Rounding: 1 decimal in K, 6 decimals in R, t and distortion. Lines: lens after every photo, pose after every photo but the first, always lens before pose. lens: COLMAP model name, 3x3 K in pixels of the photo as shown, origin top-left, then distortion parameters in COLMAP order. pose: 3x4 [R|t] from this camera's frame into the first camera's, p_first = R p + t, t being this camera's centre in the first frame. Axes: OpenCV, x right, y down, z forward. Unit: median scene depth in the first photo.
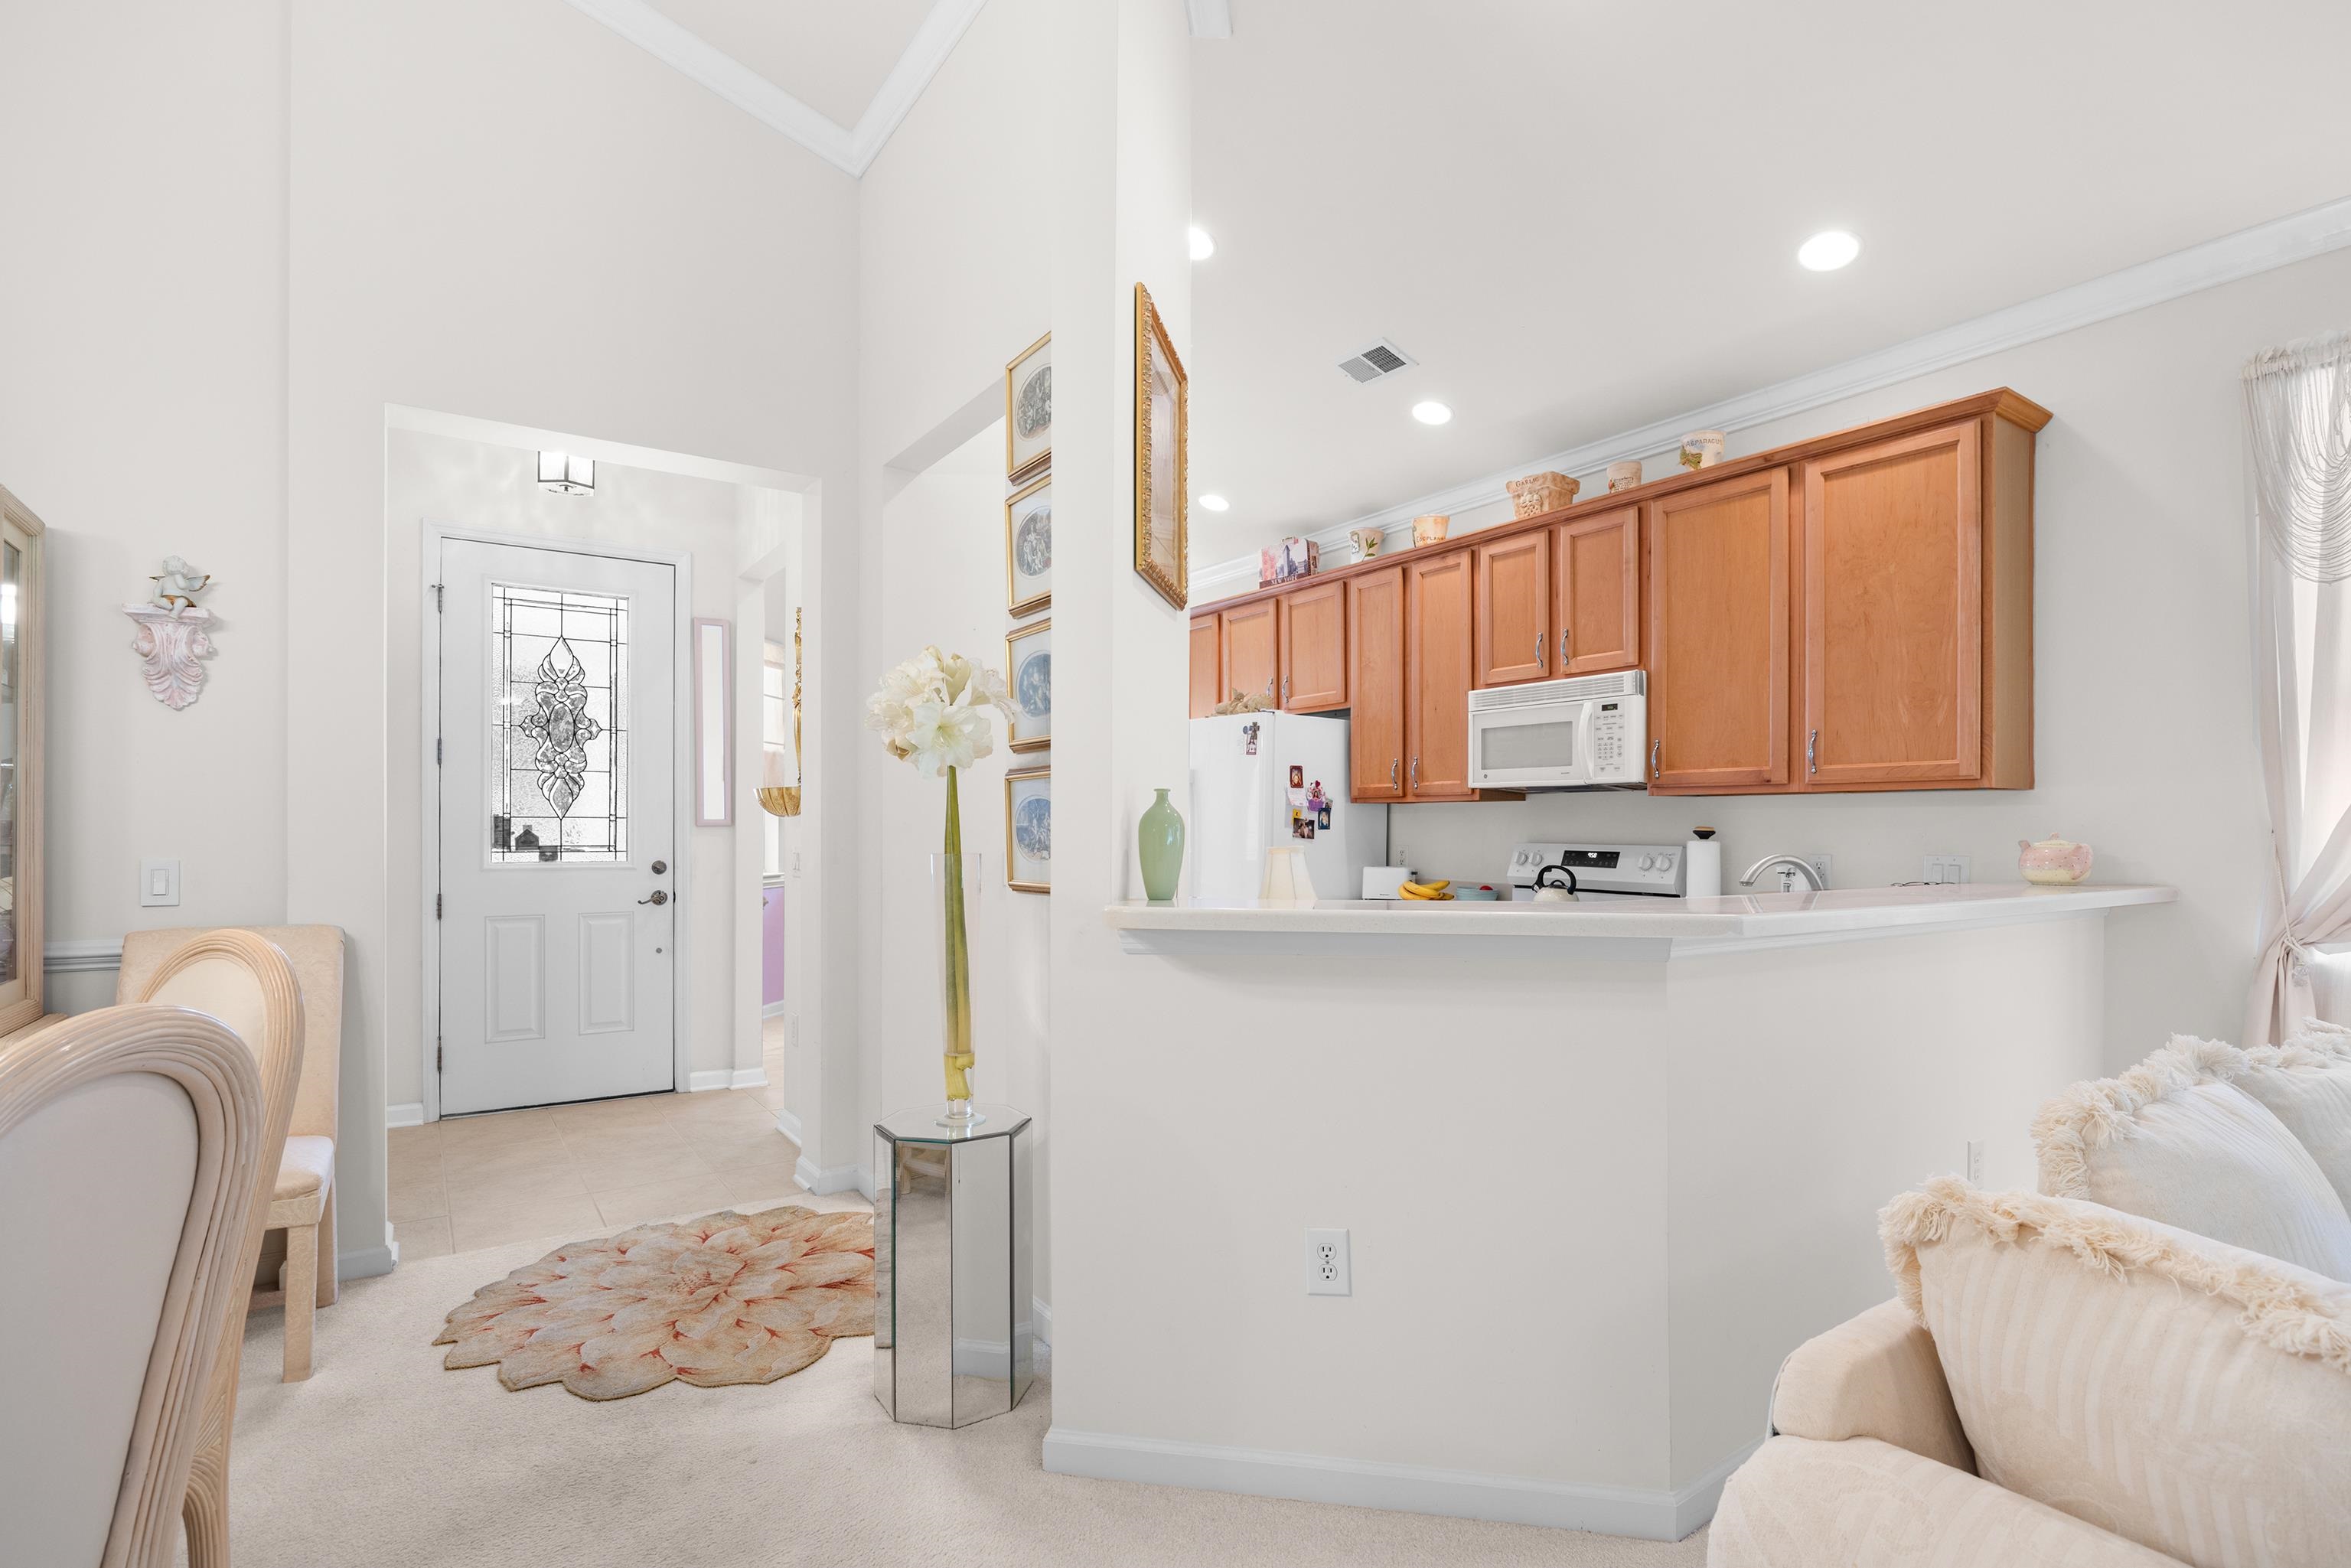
lens RADIAL K [[1123.6, 0, 1174.7], [0, 1123.6, 833.0], [0, 0, 1]] dist [-0.013532, 0.000179]
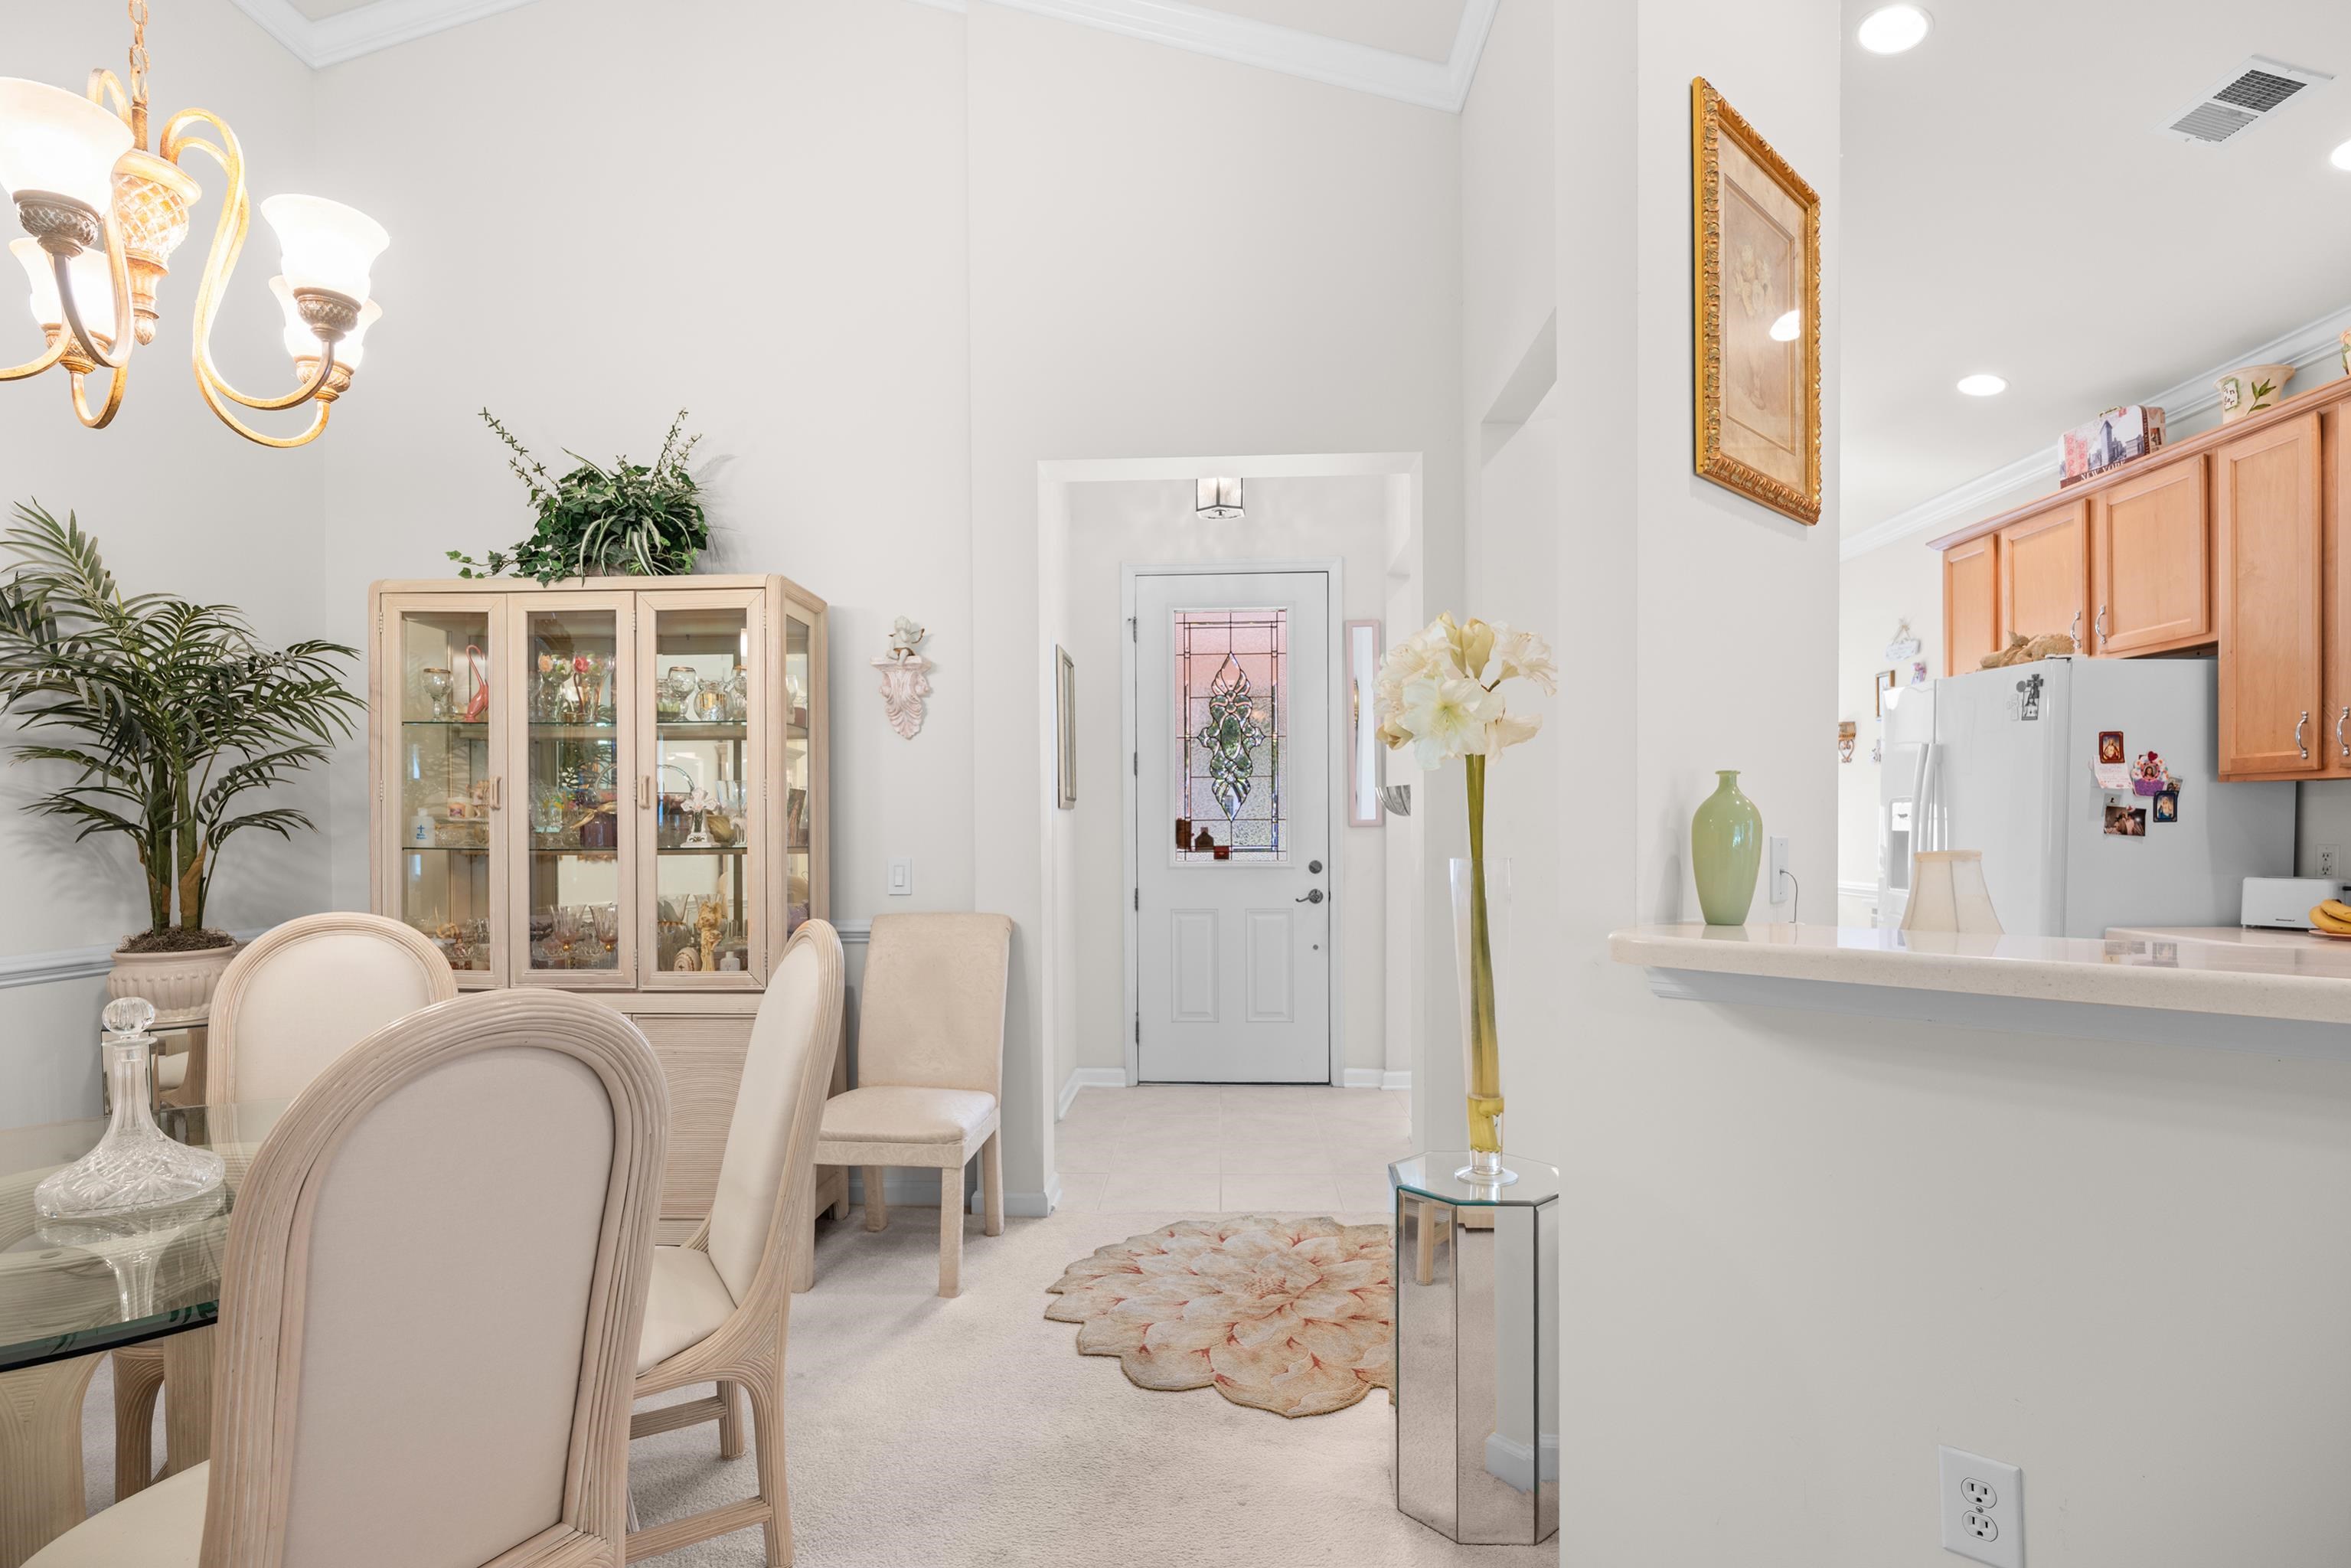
lens RADIAL K [[1122.5, 0, 1178.3], [0, 1122.5, 848.6], [0, 0, 1]] dist [-0.013380, 0.000879]
pose [[0.797786, 0.001749, -0.602939, 0.075896], [0.007607, 0.999887, 0.012966, -0.000660], [0.602893, -0.014930, 0.797682, 0.116527]]
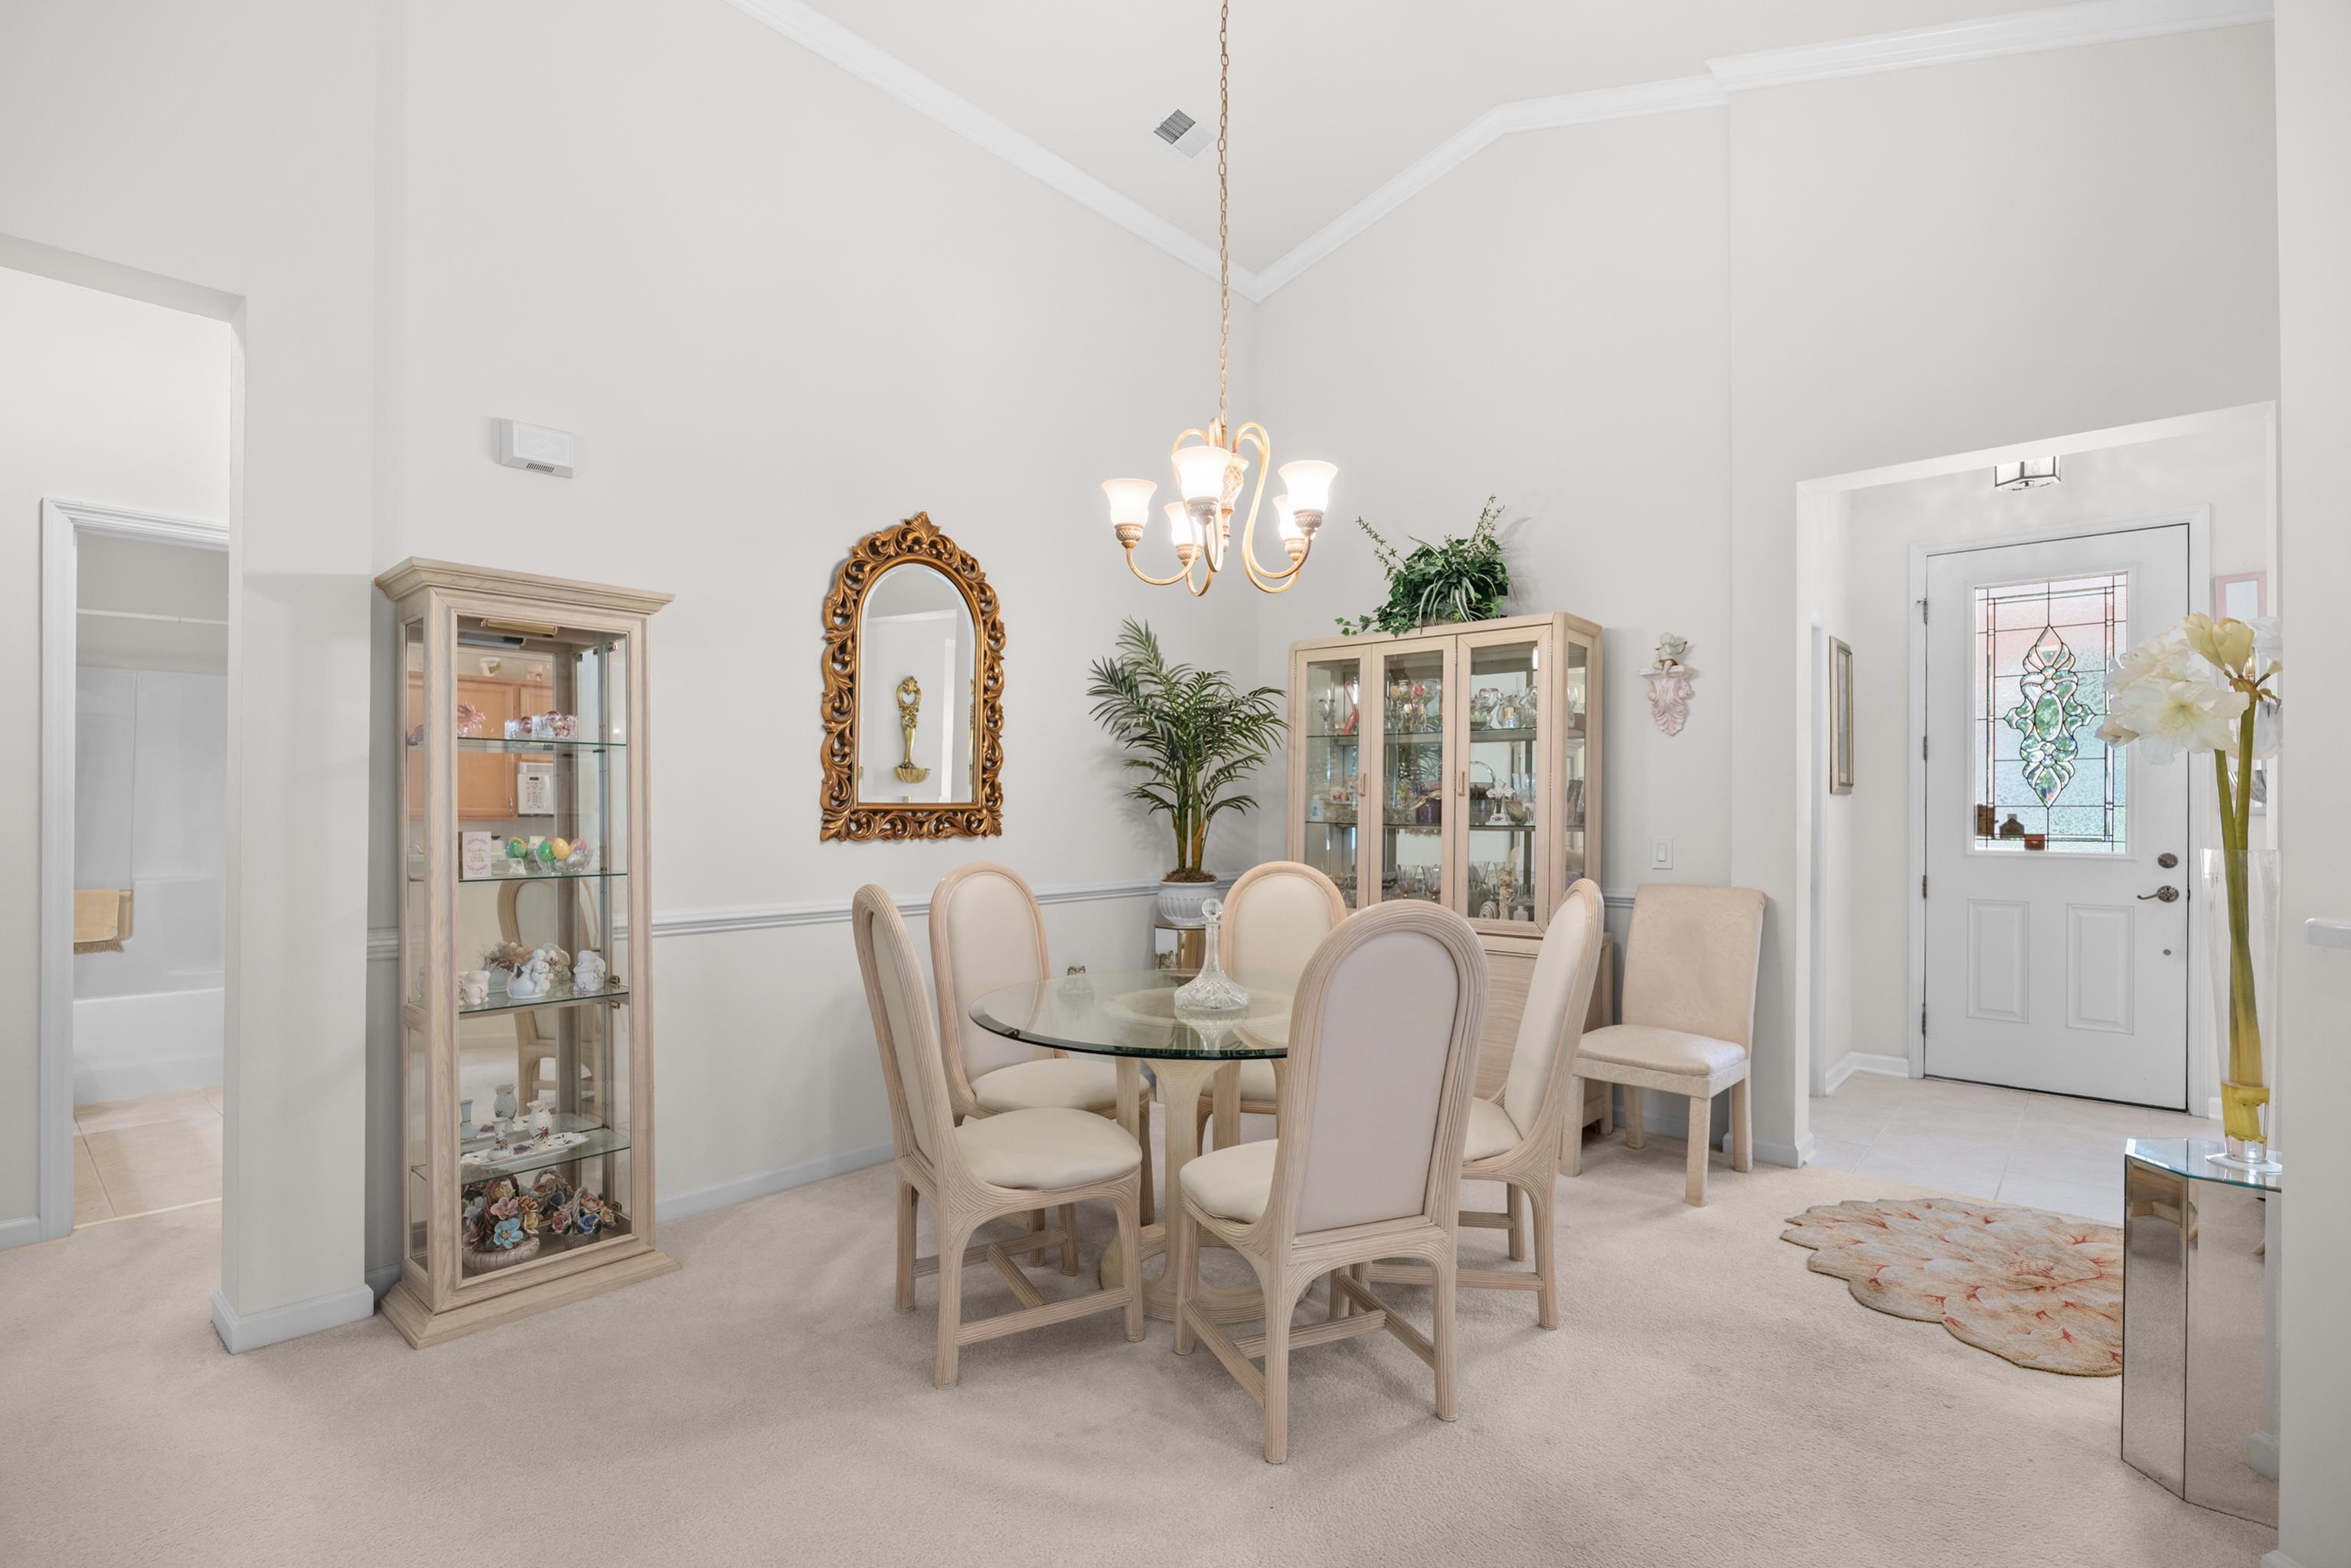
lens RADIAL K [[1103.2, 0, 1179.7], [0, 1103.2, 809.0], [0, 0, 1]] dist [-0.011440, 0.000239]
pose [[0.243641, -0.003986, -0.969857, 0.243382], [-0.006242, 0.999964, -0.005678, -0.001152], [0.969845, 0.007438, 0.243608, 0.009776]]
